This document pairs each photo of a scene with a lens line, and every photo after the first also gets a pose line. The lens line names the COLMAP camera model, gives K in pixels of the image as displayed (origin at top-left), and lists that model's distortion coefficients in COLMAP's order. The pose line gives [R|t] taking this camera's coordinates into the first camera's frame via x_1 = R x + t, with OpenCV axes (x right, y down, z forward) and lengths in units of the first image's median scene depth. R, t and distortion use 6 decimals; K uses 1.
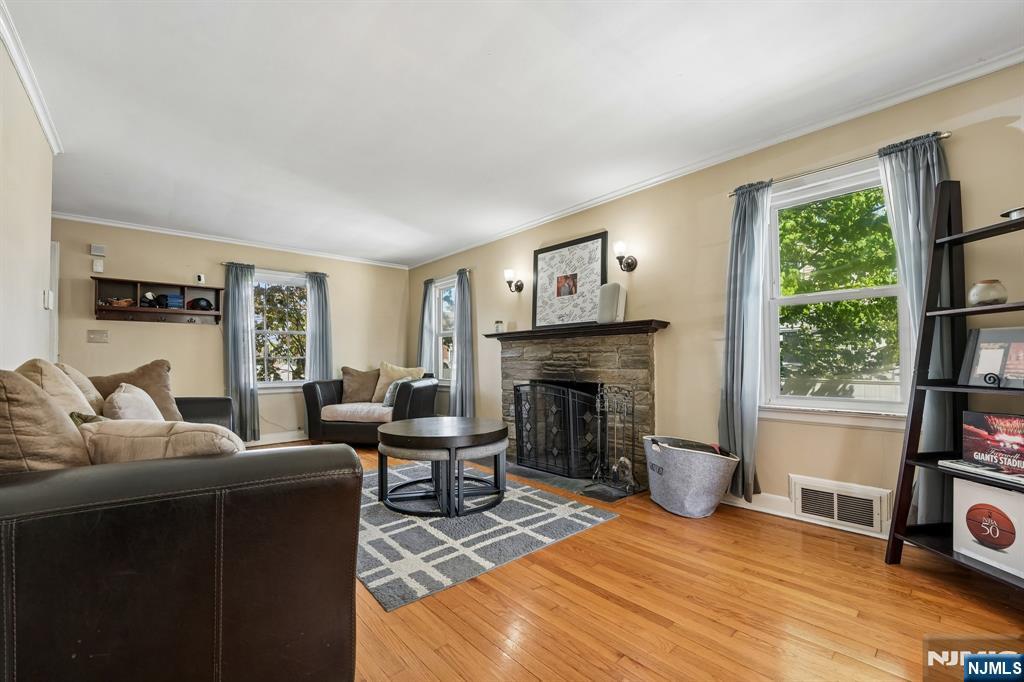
lens RADIAL K [[420.6, 0, 512.0], [0, 420.6, 347.3], [0, 0, 1]] dist [-0.021572, 0.000126]
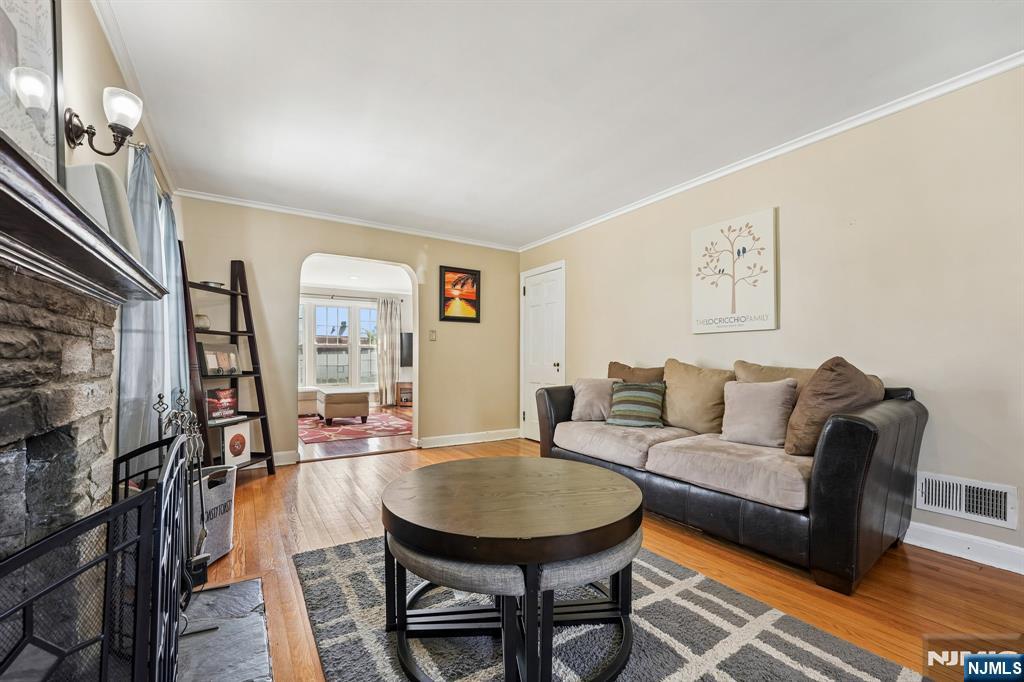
lens RADIAL K [[420.6, 0, 512.0], [0, 420.6, 347.3], [0, 0, 1]] dist [-0.021572, 0.000126]
pose [[-0.987586, 0.009405, 0.156800, -0.190116], [-0.000433, 0.998039, -0.062595, 0.039560], [-0.157081, -0.061886, -0.985645, 1.179803]]
